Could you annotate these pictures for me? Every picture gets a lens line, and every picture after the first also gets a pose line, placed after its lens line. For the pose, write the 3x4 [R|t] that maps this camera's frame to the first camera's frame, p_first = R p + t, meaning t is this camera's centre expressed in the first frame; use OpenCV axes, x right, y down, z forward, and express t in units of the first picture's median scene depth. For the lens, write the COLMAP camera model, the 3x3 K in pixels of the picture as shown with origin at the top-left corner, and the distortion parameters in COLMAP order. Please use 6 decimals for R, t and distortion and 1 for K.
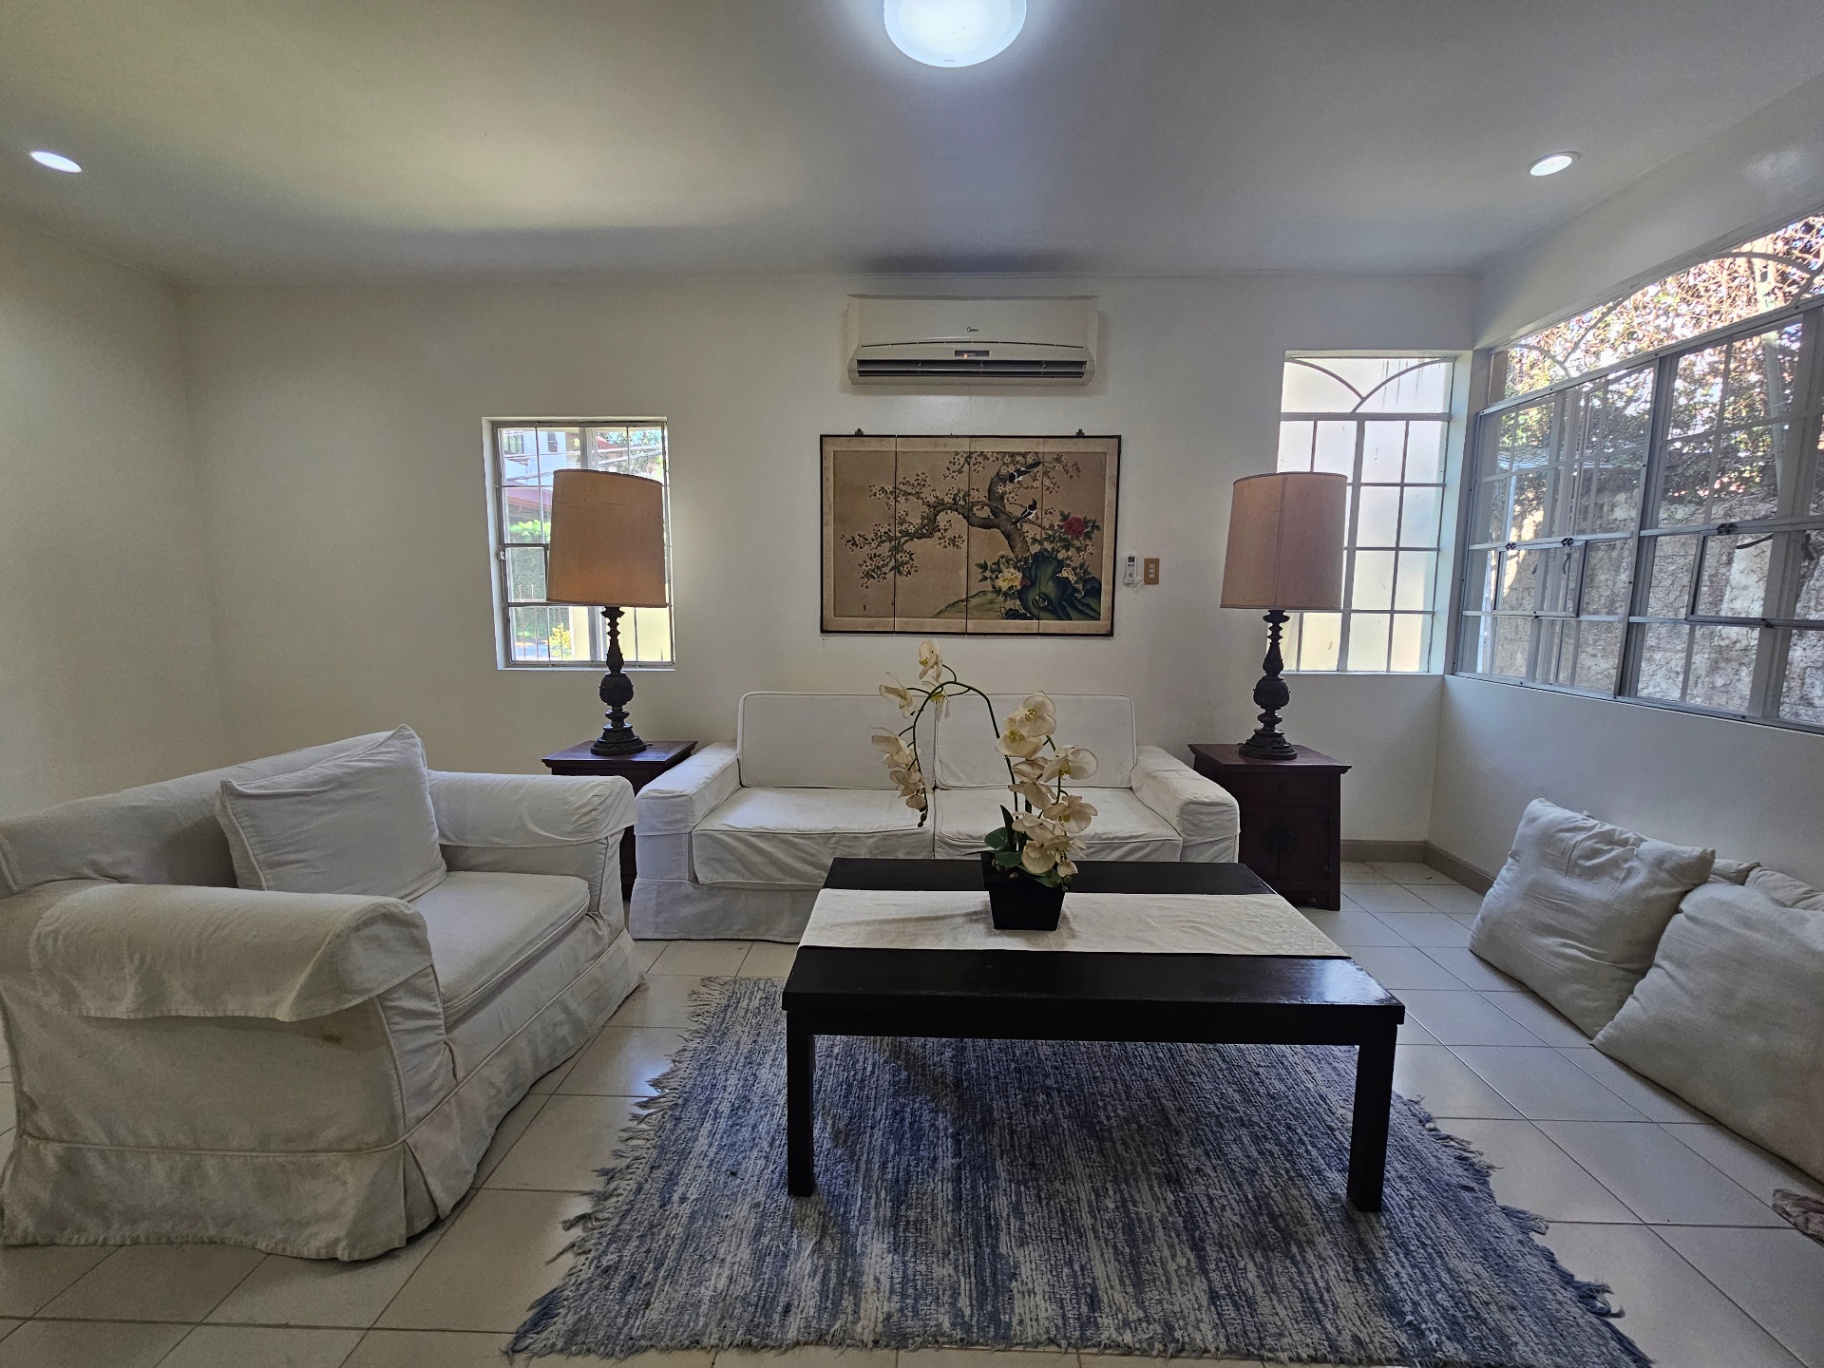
lens RADIAL K [[739.7, 0, 914.1], [0, 739.7, 685.4], [0, 0, 1]] dist [-0.003799, 0.000984]
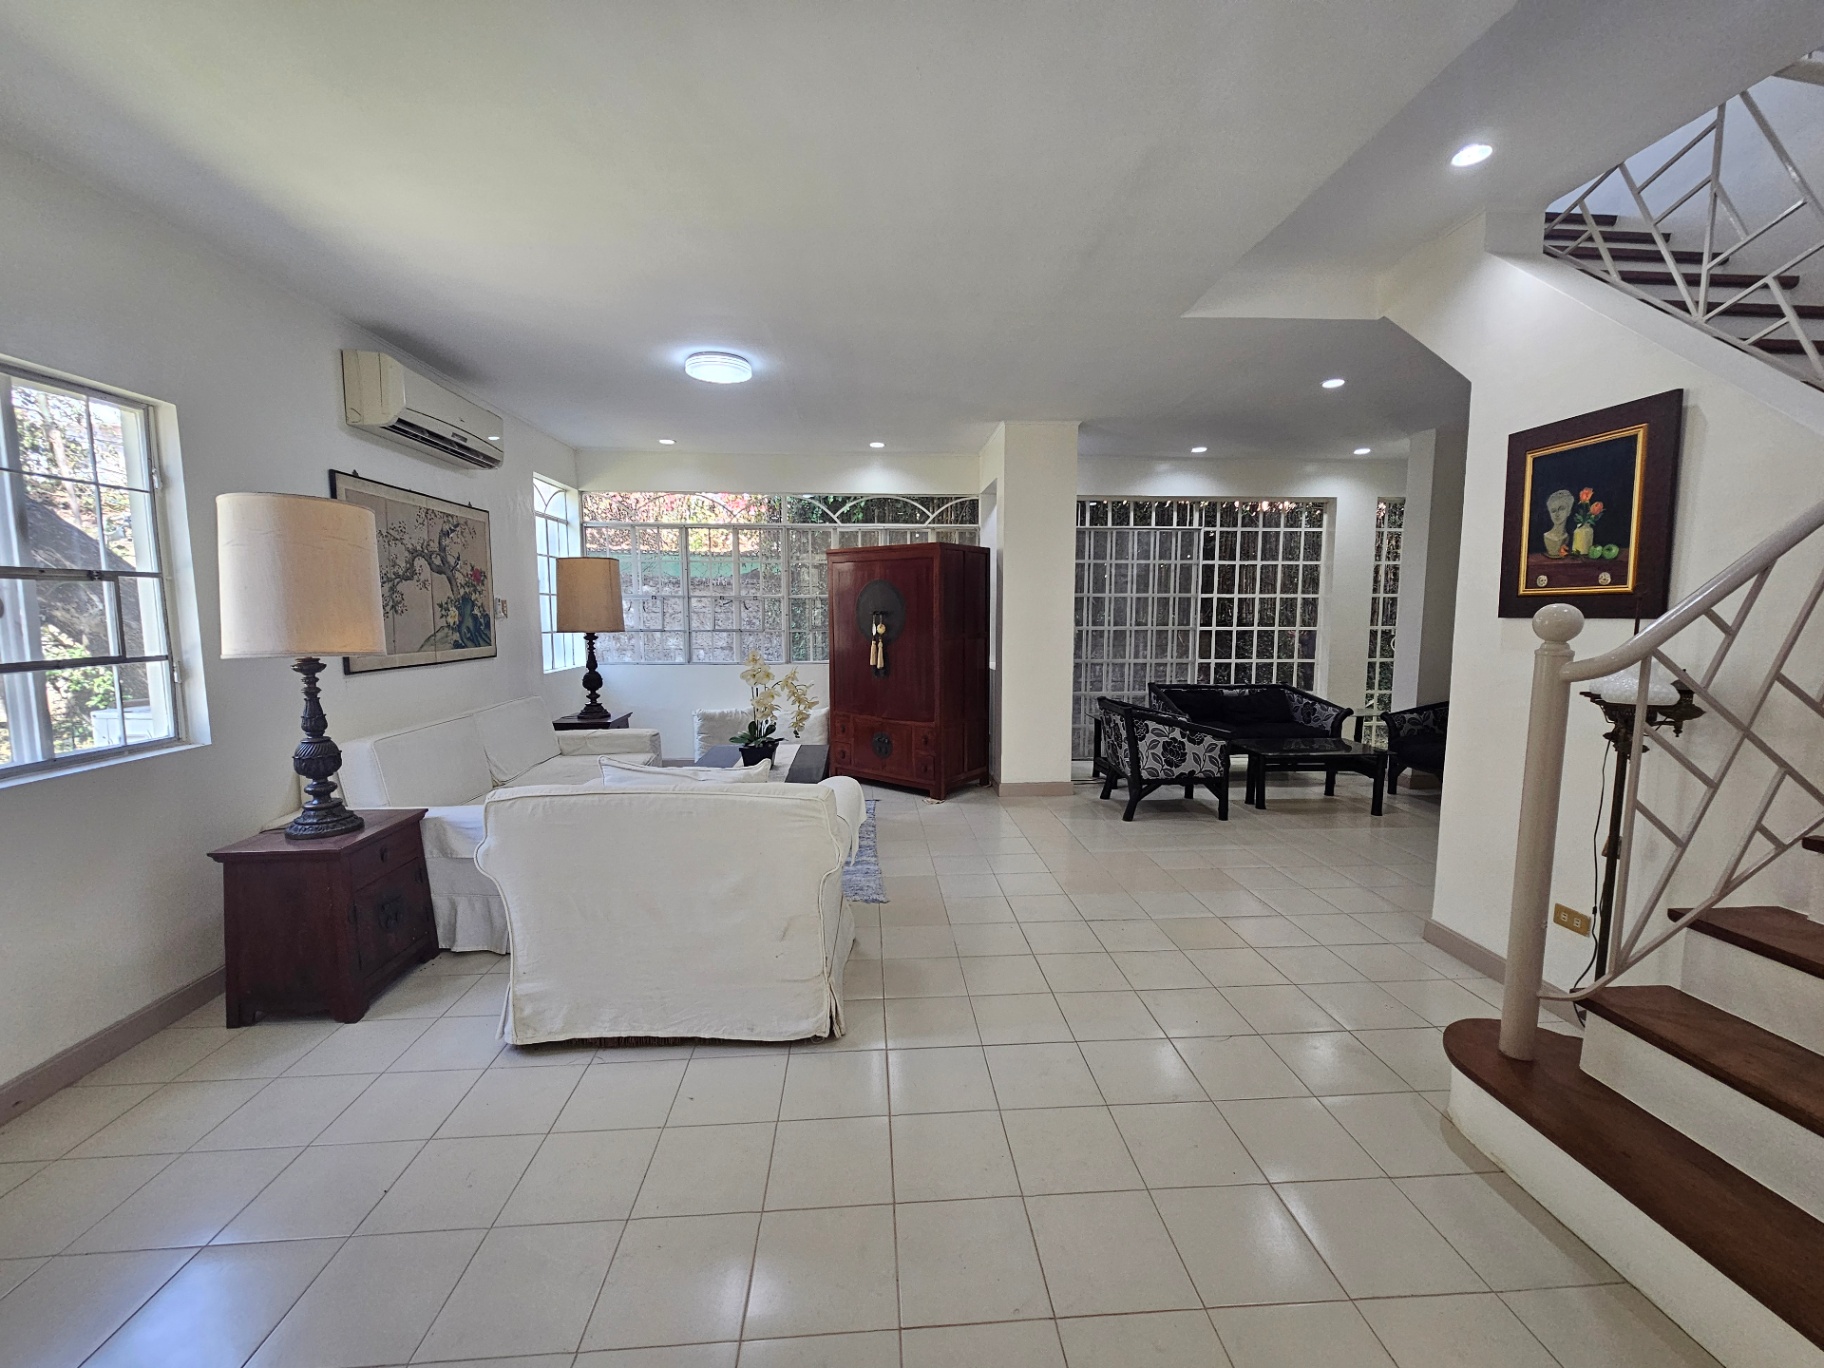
lens RADIAL K [[739.7, 0, 912.8], [0, 739.7, 689.2], [0, 0, 1]] dist [-0.003799, 0.000984]
pose [[-0.095501, -0.112601, 0.989040, -1.301362], [0.119614, 0.985084, 0.123700, -0.095003], [-0.988217, 0.130117, -0.080608, 0.407247]]
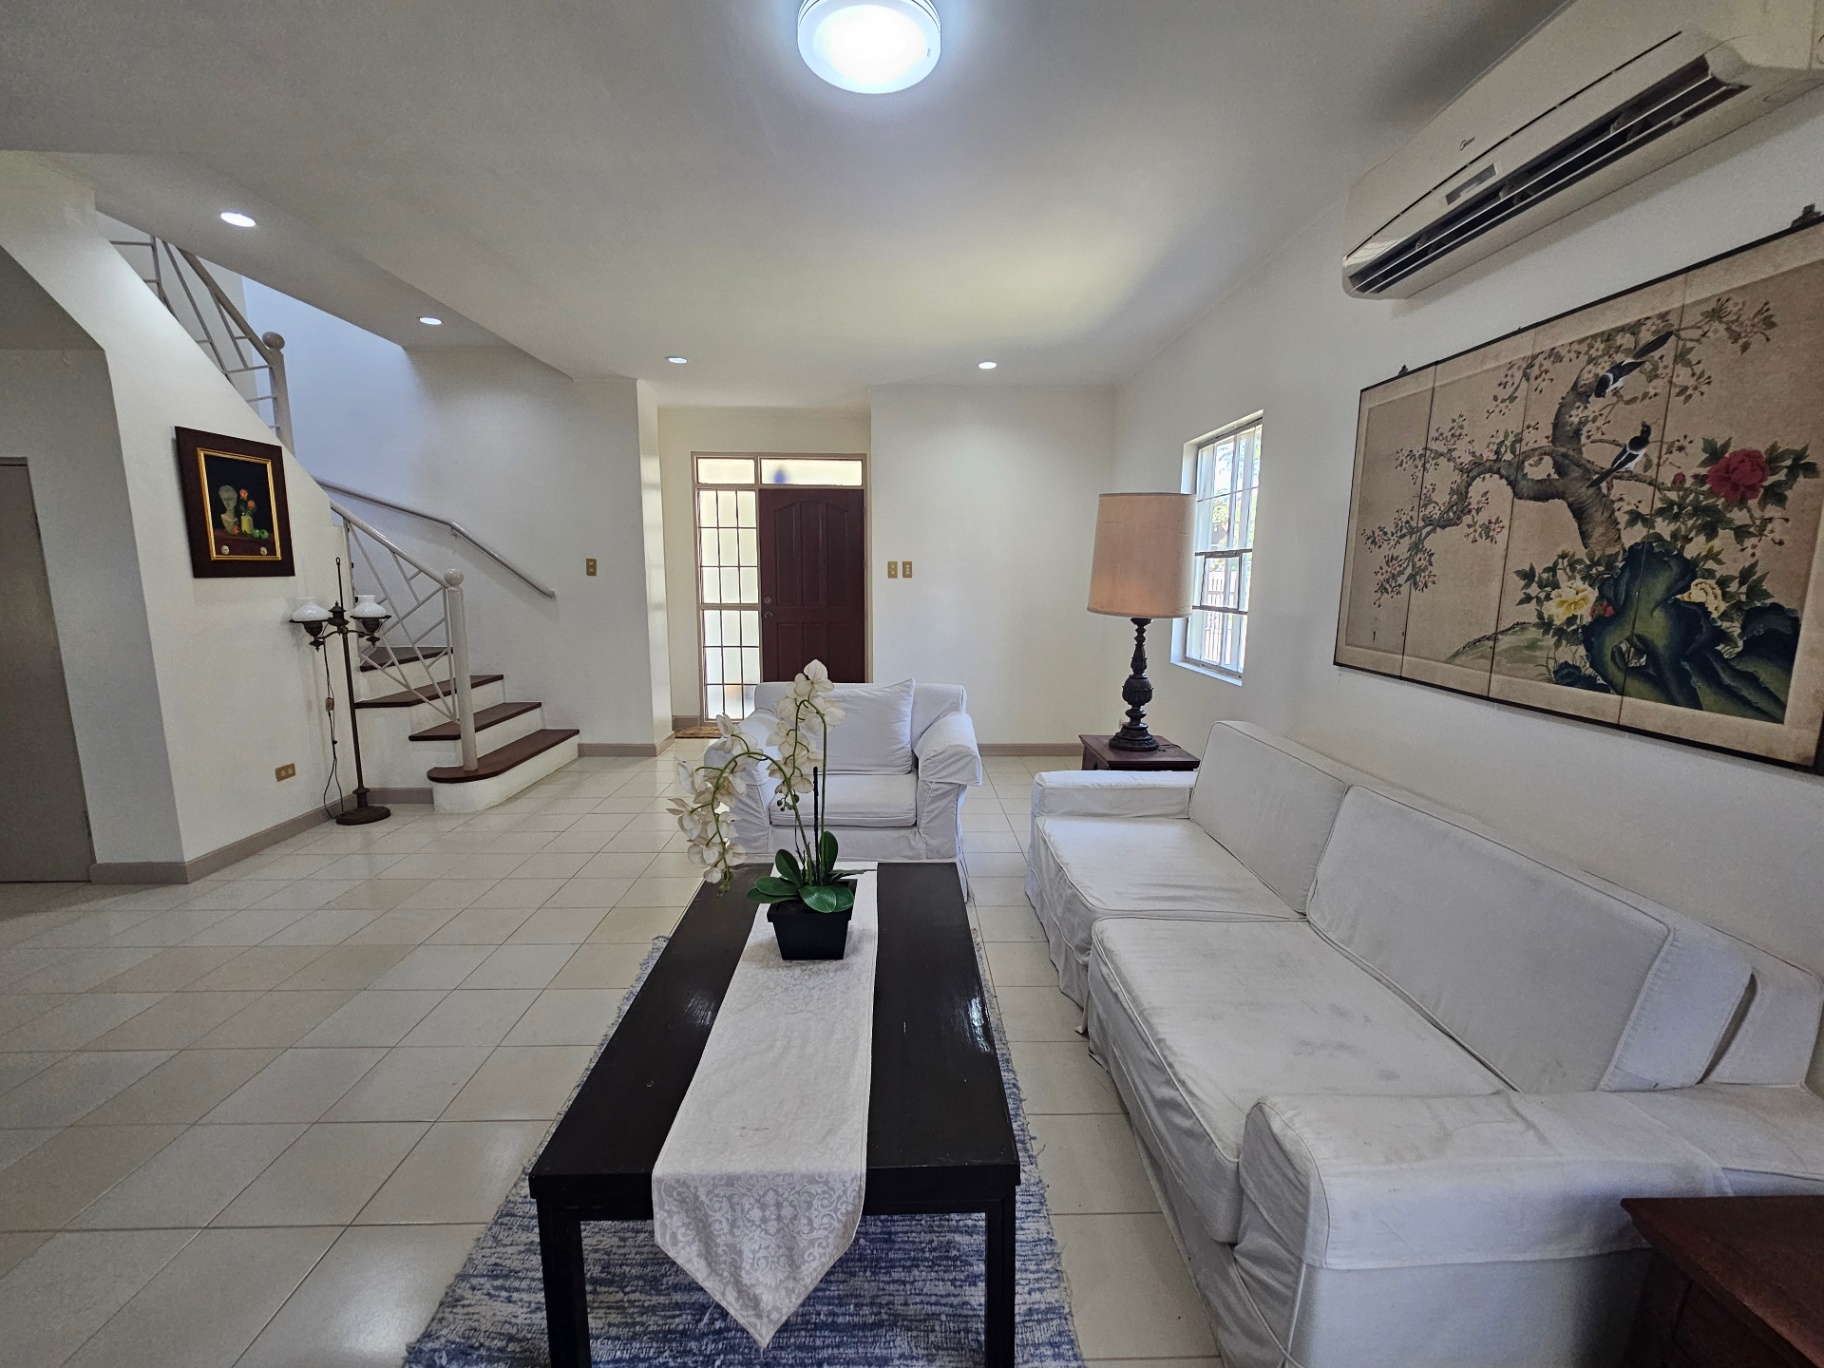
lens RADIAL K [[739.7, 0, 916.2], [0, 739.7, 686.8], [0, 0, 1]] dist [-0.003799, 0.000984]
pose [[0.054386, 0.152265, -0.986842, 0.658455], [-0.125412, 0.981520, 0.144532, -0.117834], [0.990613, 0.115901, 0.072476, 0.613829]]
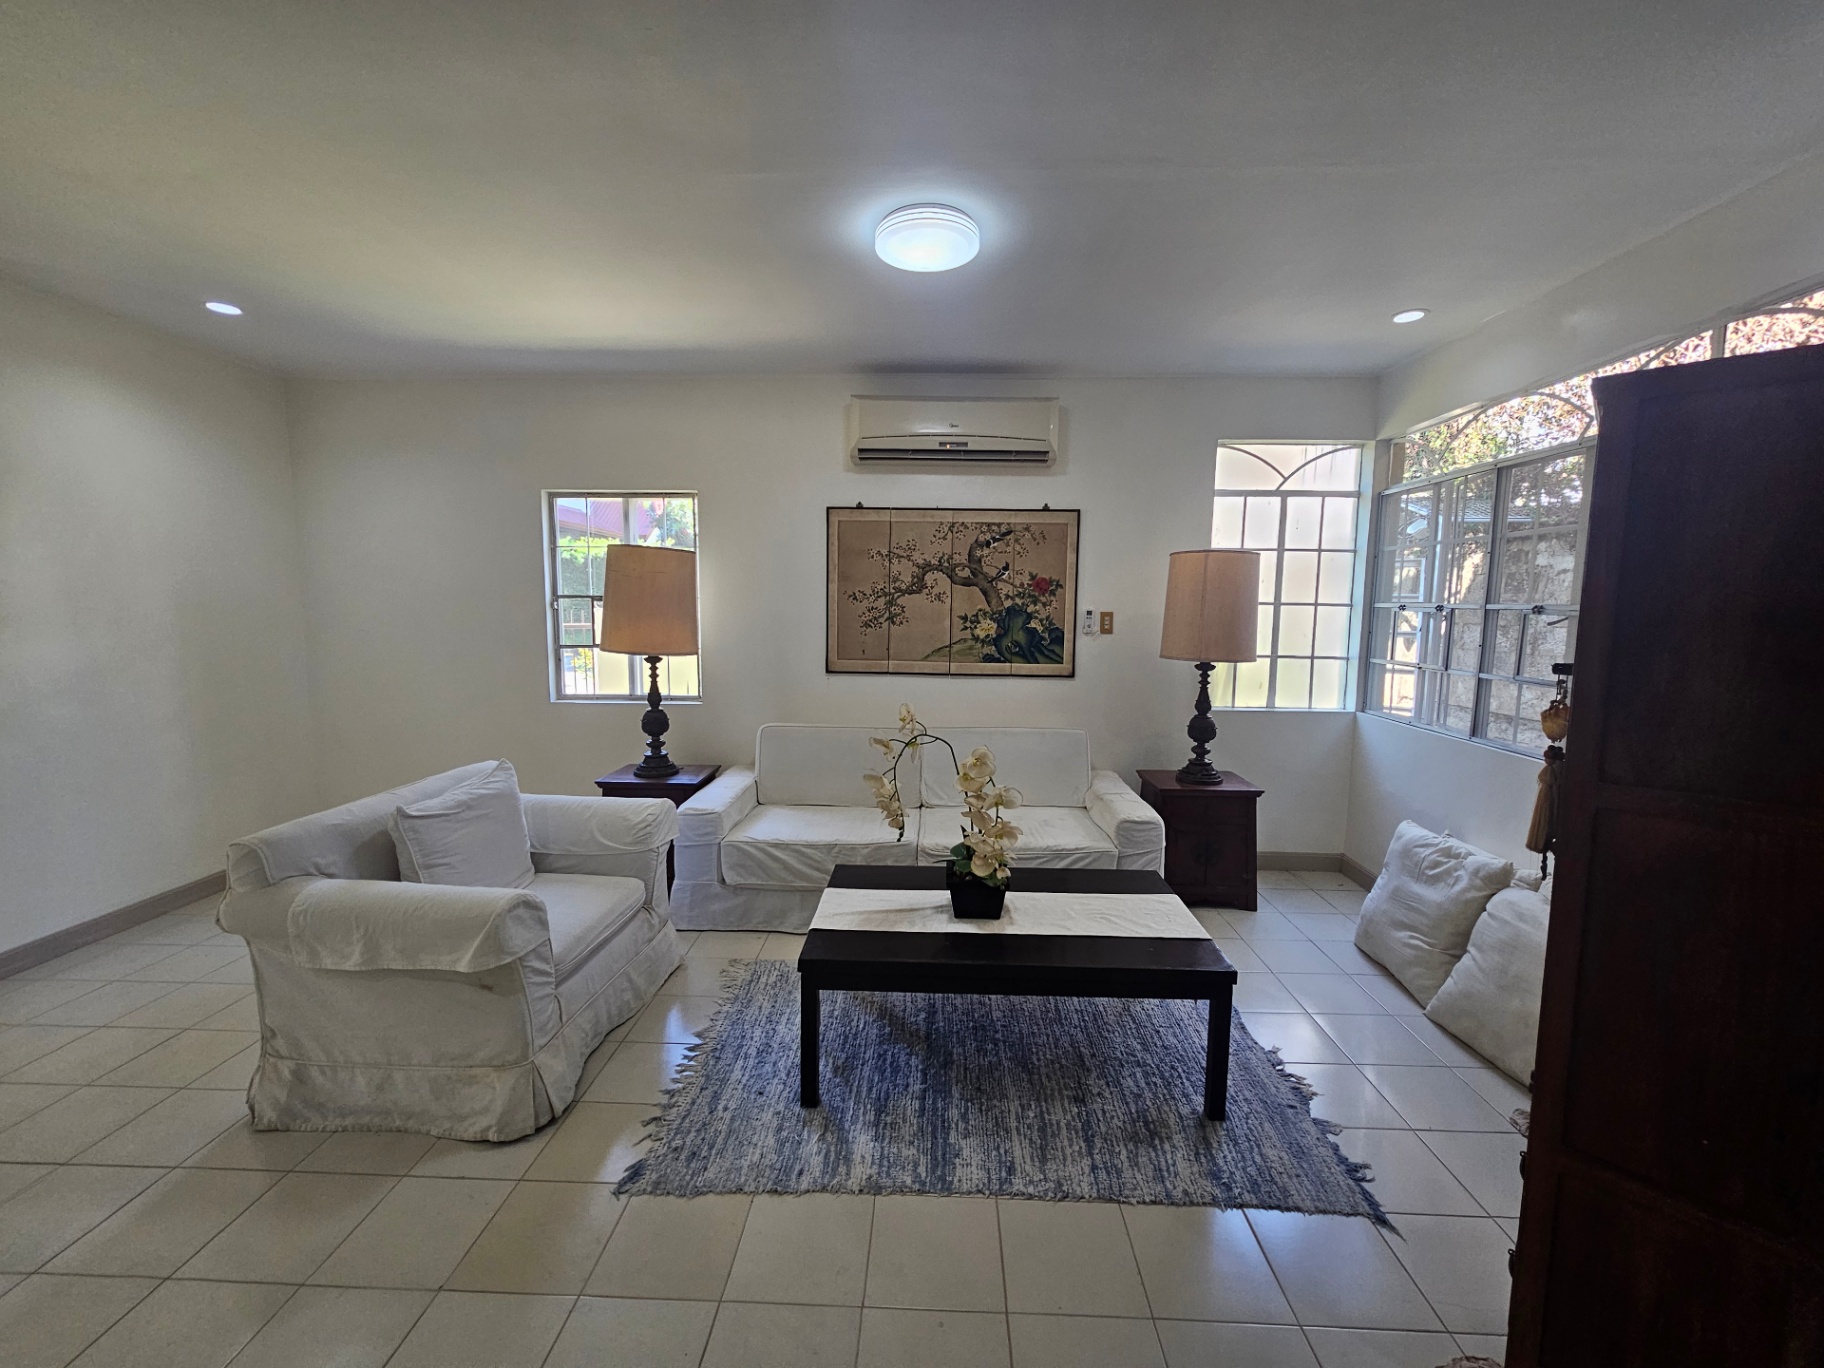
lens RADIAL K [[739.7, 0, 915.5], [0, 739.7, 686.3], [0, 0, 1]] dist [-0.003799, 0.000984]
pose [[0.999977, 0.005309, -0.004129, 0.024084], [-0.005345, 0.999946, -0.008910, -0.045736], [0.004082, 0.008931, 0.999952, -0.201209]]
